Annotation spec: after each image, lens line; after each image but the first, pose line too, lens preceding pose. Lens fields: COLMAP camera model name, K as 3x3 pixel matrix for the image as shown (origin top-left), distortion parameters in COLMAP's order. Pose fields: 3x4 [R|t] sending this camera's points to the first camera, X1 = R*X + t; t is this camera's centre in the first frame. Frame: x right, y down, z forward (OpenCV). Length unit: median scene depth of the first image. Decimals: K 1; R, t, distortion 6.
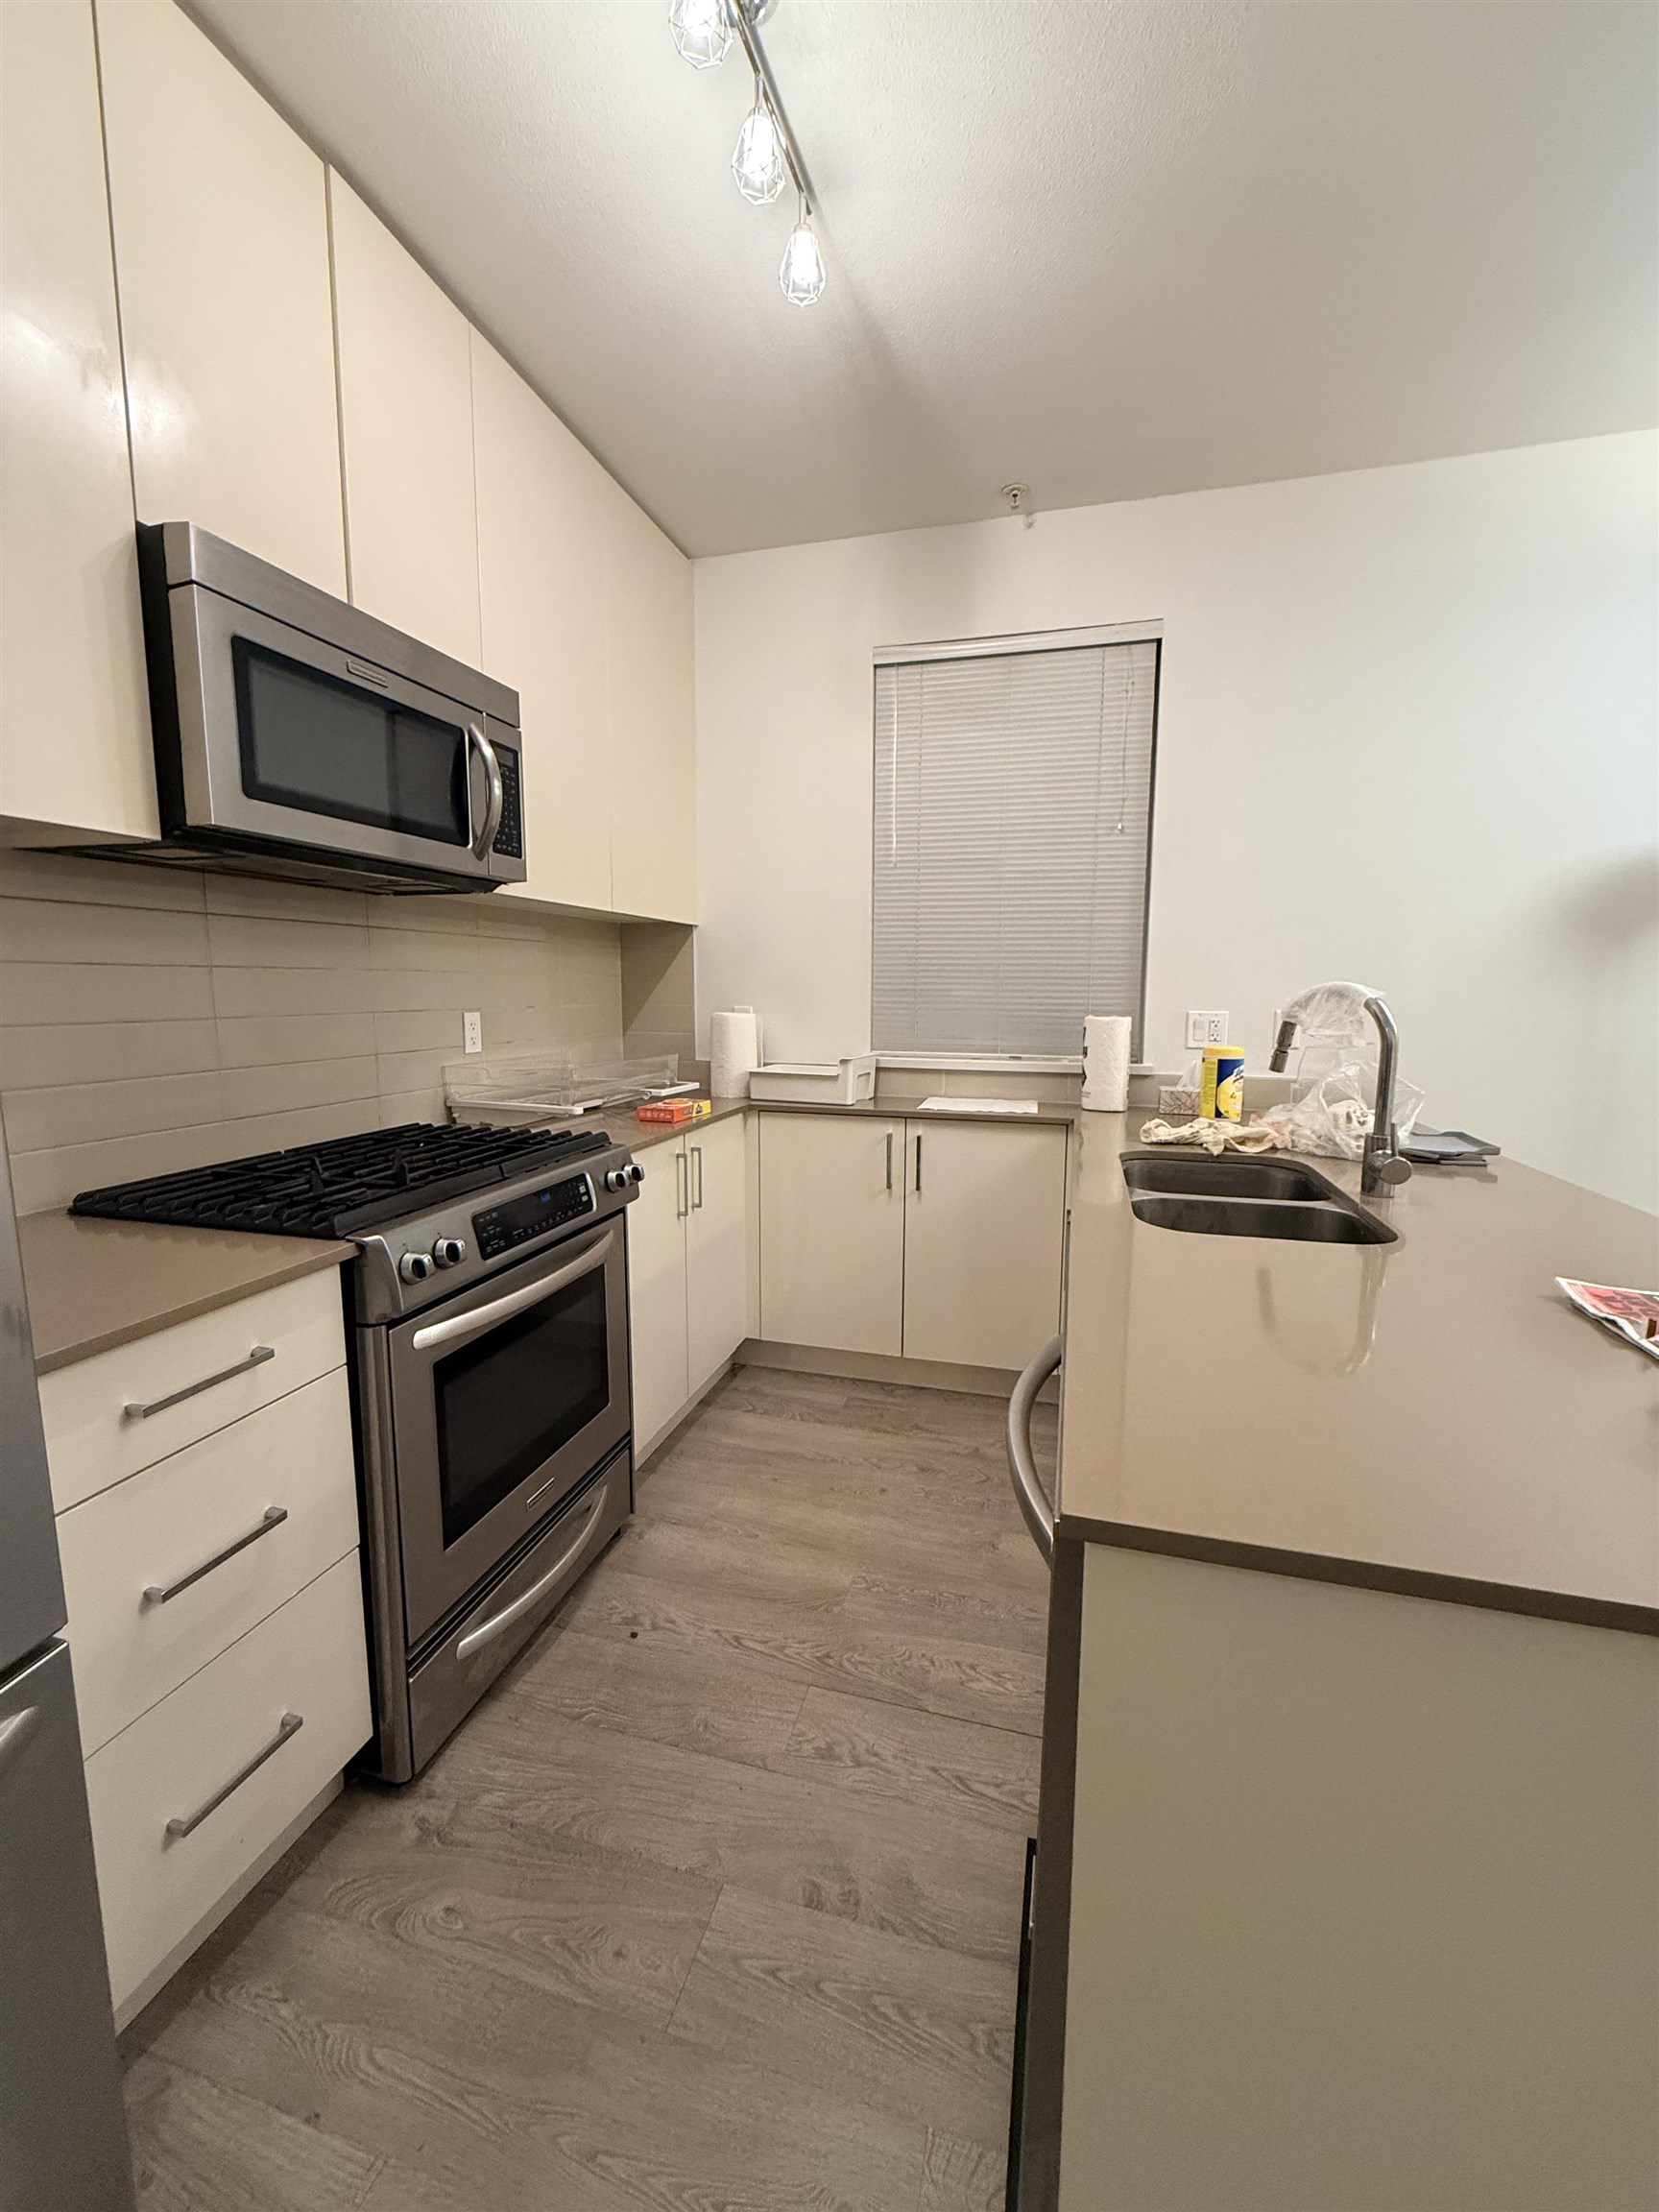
lens RADIAL K [[880.2, 0, 829.3], [0, 880.2, 1099.5], [0, 0, 1]] dist [-0.001308, 0.000194]
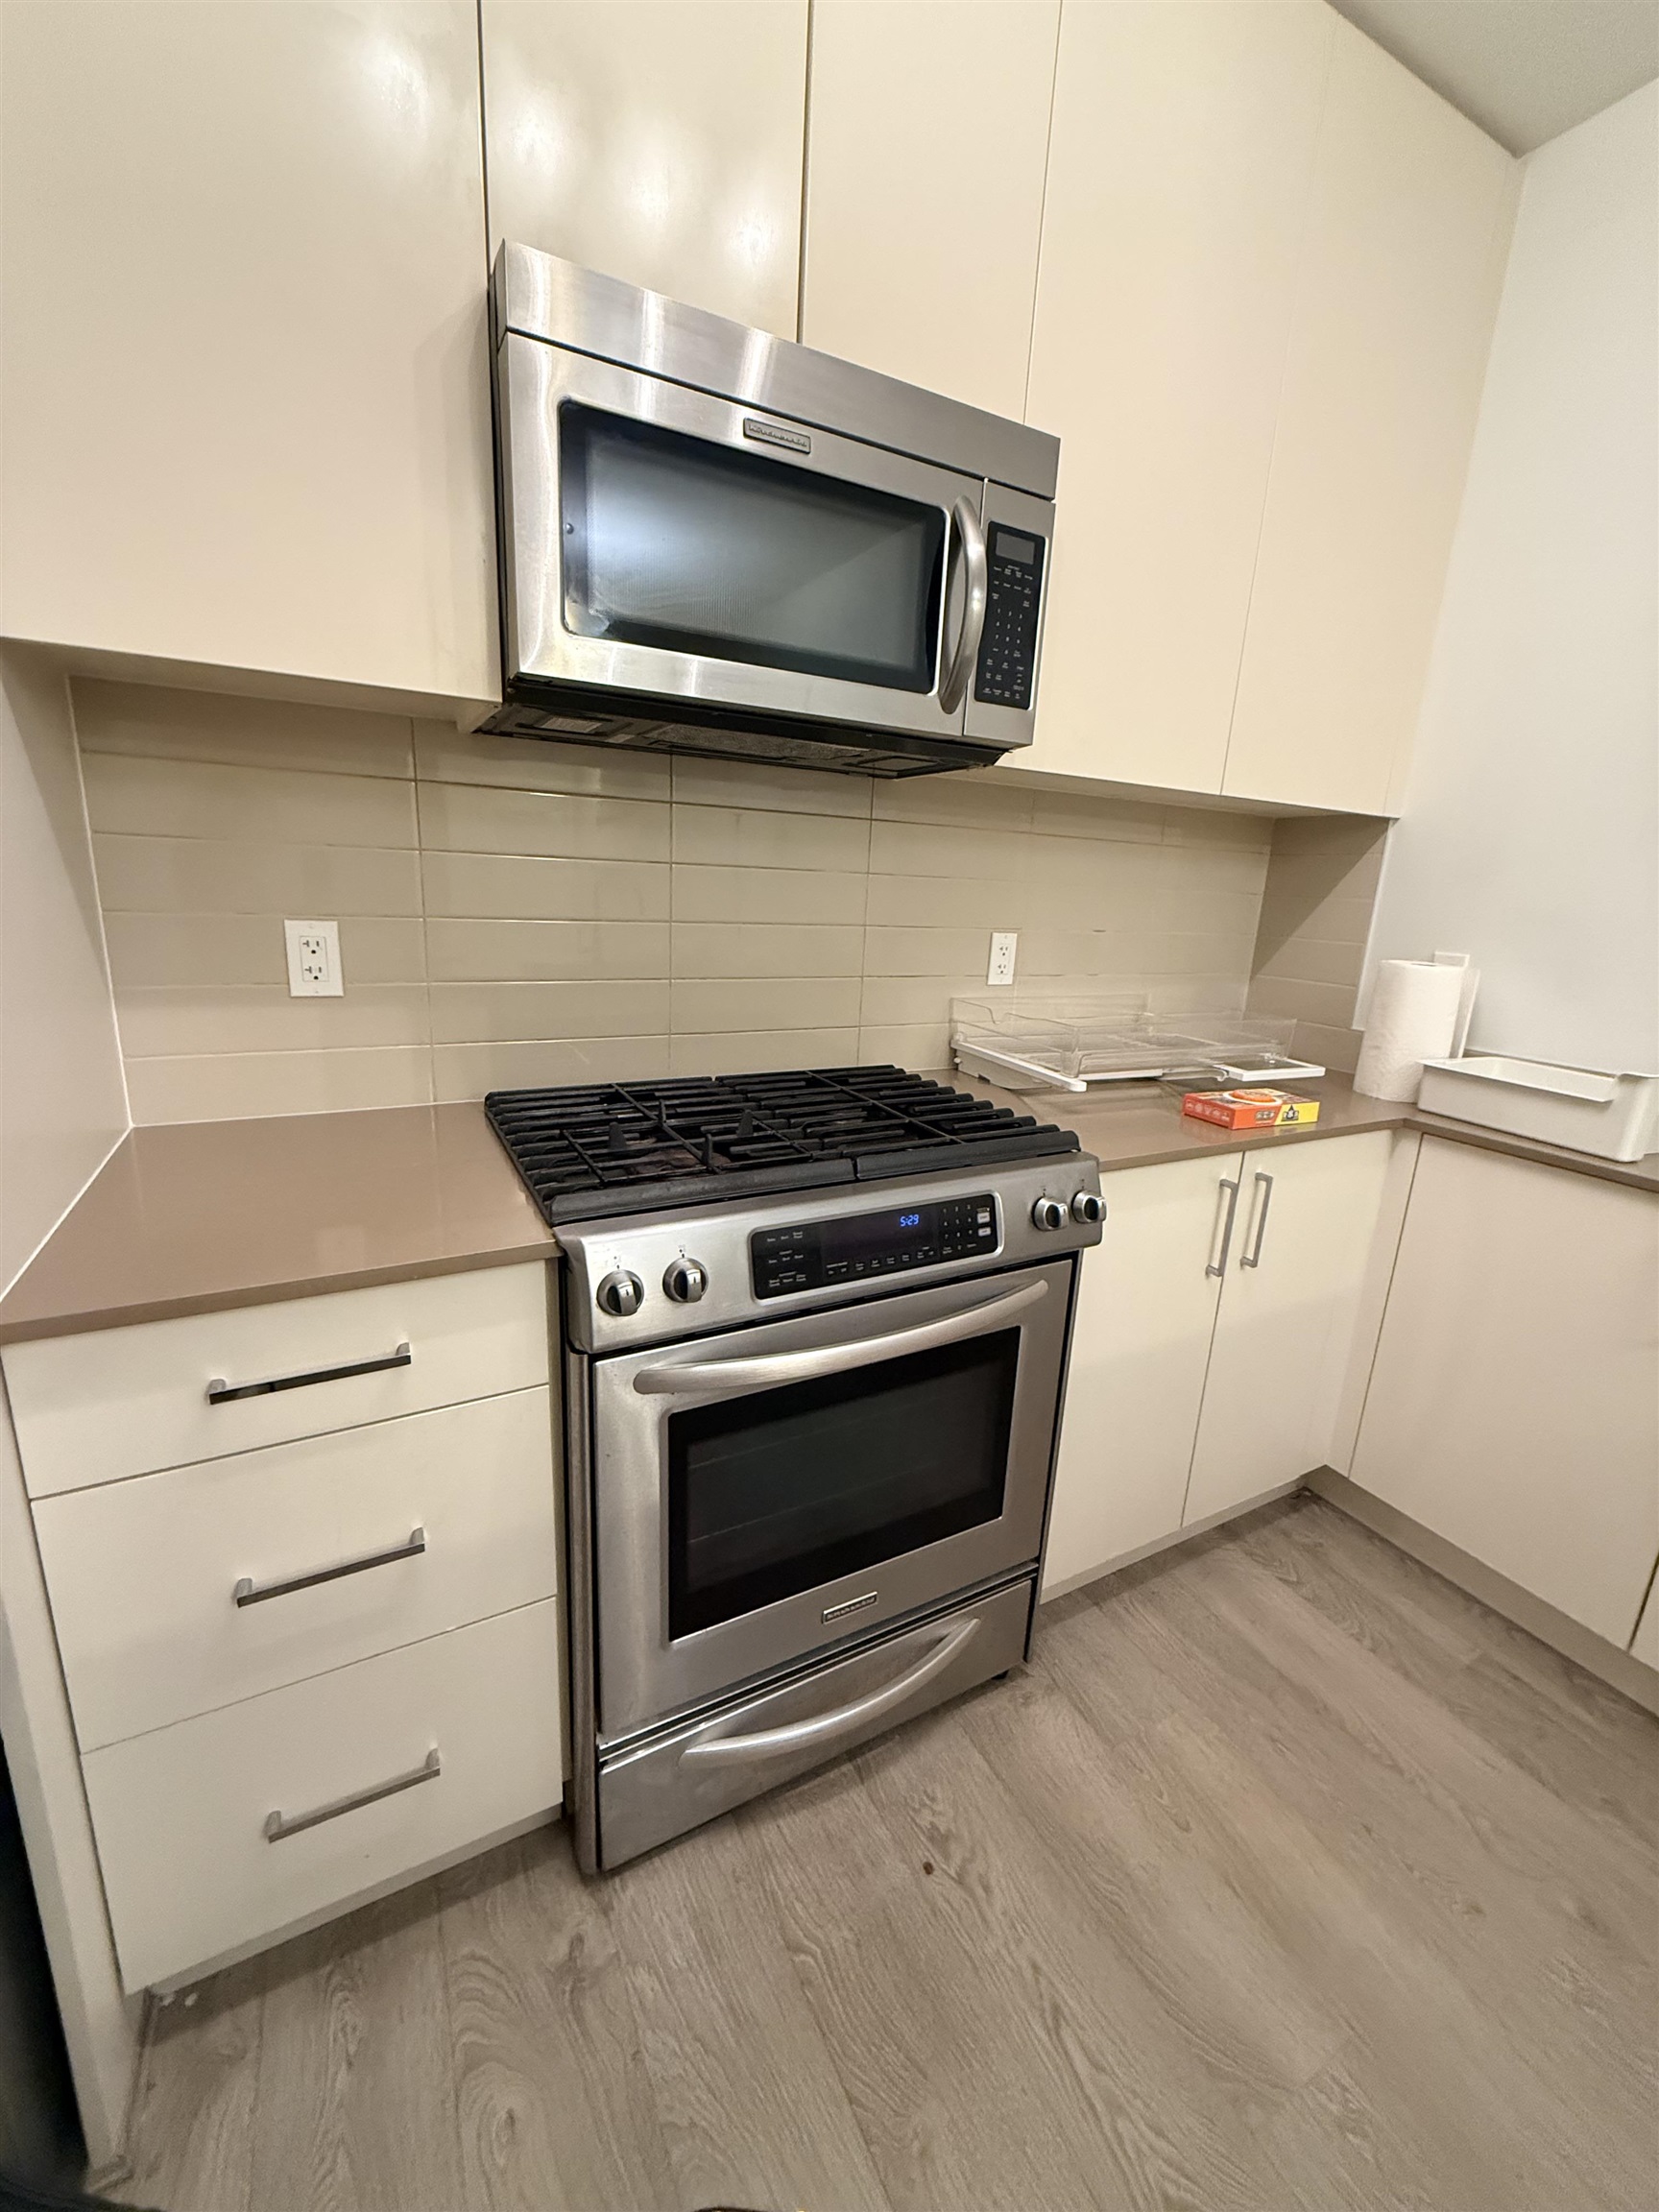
lens RADIAL K [[880.2, 0, 825.5], [0, 880.2, 1098.3], [0, 0, 1]] dist [-0.001308, 0.000194]
pose [[0.693034, 0.199154, -0.692850, 0.066424], [-0.136200, 0.979947, 0.145441, -0.057458], [0.707922, -0.006429, 0.706261, 0.402198]]
